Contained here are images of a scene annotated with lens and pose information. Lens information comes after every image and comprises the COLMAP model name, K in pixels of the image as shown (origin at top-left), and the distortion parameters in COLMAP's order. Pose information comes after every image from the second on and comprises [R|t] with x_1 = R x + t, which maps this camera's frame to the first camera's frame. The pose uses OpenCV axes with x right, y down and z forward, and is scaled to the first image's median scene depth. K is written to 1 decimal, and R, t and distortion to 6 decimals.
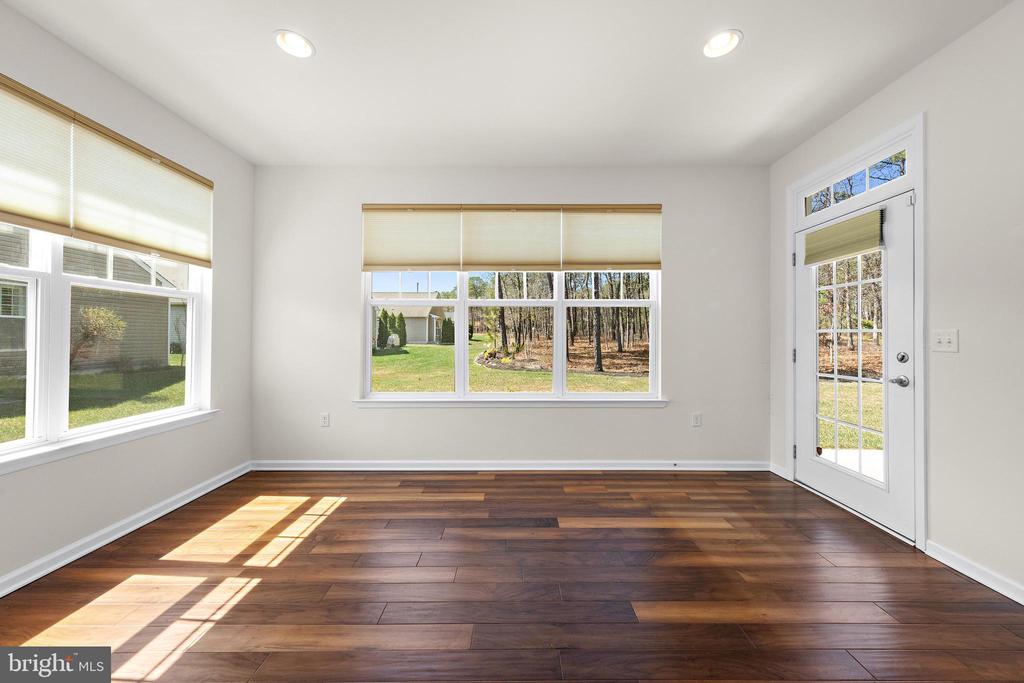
lens RADIAL K [[379.3, 0, 513.6], [0, 379.3, 335.6], [0, 0, 1]] dist [0.002045, 0.000146]
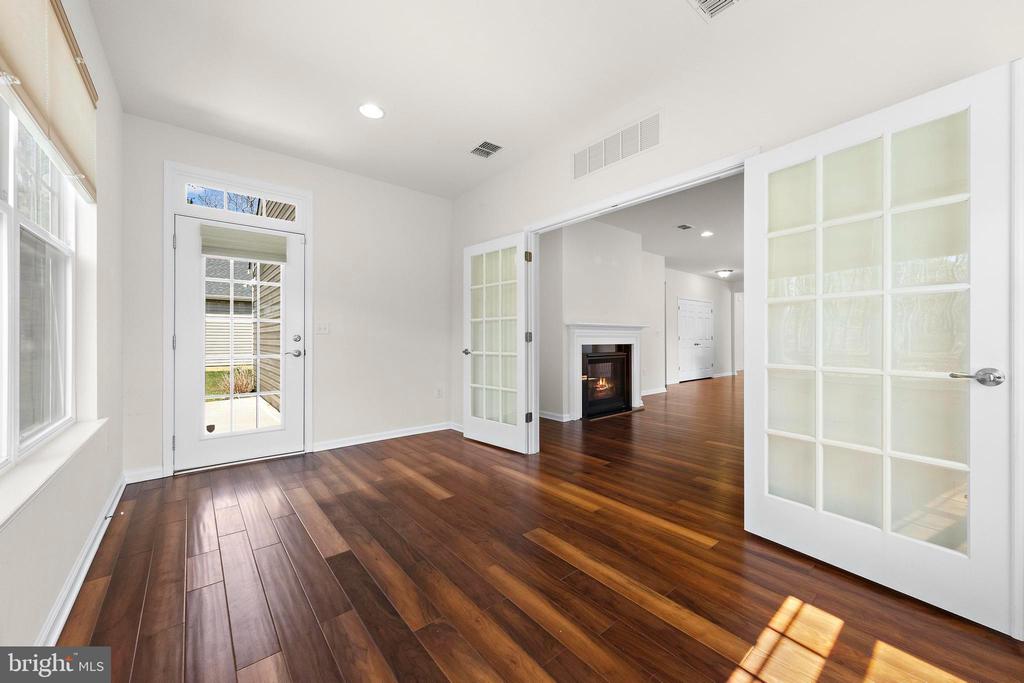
lens RADIAL K [[381.2, 0, 516.1], [0, 381.2, 338.3], [0, 0, 1]] dist [0.001994, 0.000029]
pose [[-0.640296, -0.004962, 0.768112, -0.494097], [-0.000468, 0.999981, 0.006070, 0.030378], [-0.768128, 0.003527, -0.640287, 0.835308]]
